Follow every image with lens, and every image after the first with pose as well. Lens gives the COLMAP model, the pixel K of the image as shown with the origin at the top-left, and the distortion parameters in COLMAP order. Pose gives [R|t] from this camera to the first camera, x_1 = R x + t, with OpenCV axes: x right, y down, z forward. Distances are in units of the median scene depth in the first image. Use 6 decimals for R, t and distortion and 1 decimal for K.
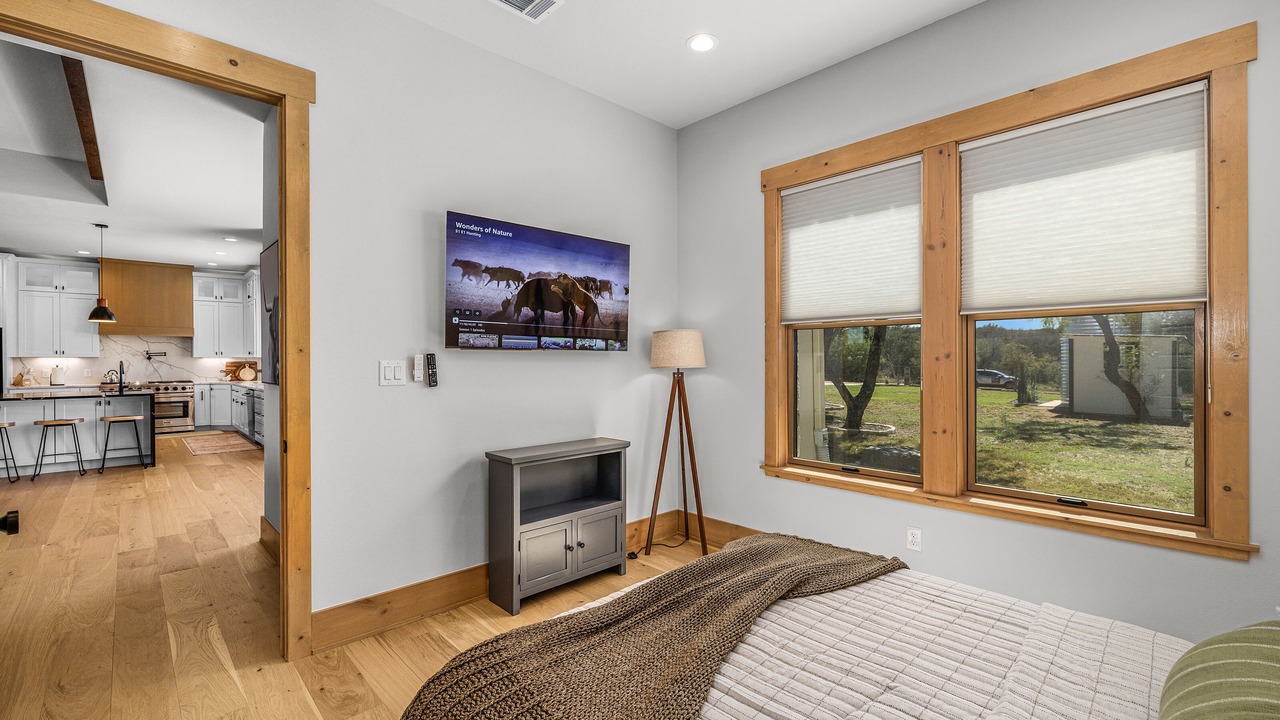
lens RADIAL K [[538.5, 0, 645.3], [0, 538.5, 361.4], [0, 0, 1]] dist [0.002292, 0.000370]
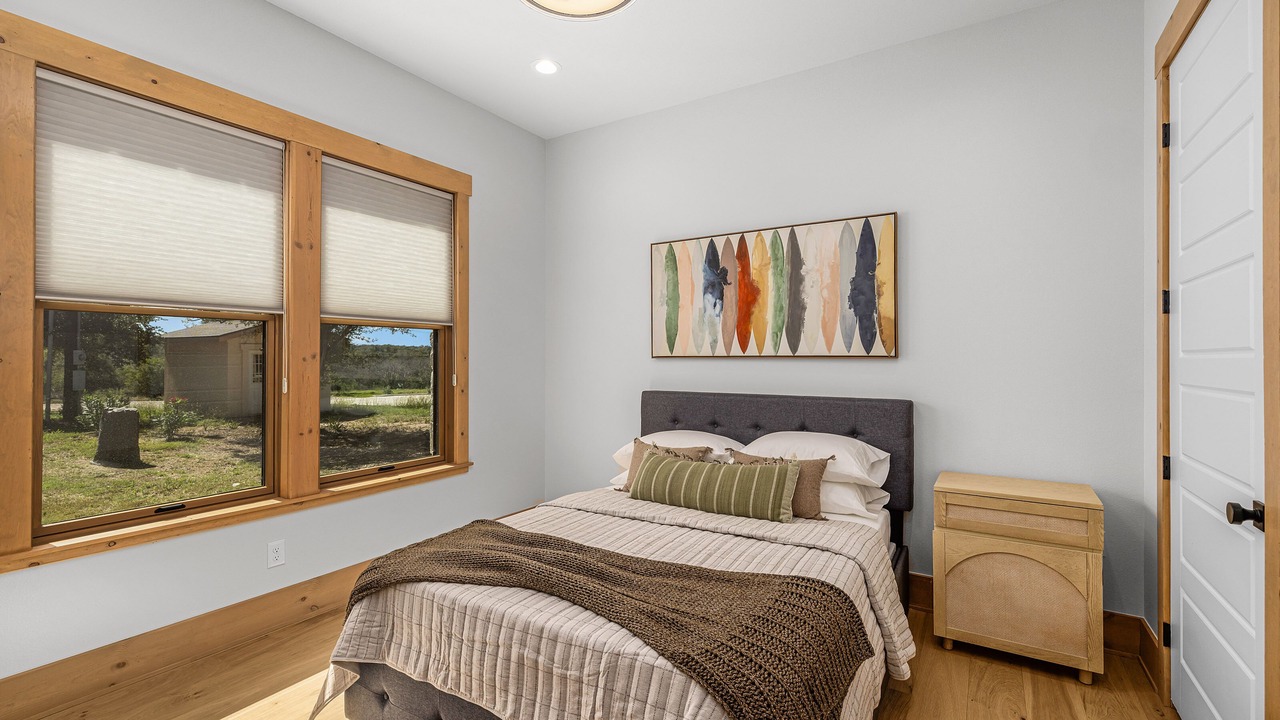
lens RADIAL K [[538.5, 0, 645.8], [0, 538.5, 356.2], [0, 0, 1]] dist [0.002292, 0.000370]
pose [[-0.231866, 0.004271, 0.972738, -0.574997], [-0.001969, 0.999986, -0.004860, -0.007029], [-0.972746, -0.003042, -0.231854, 0.624468]]
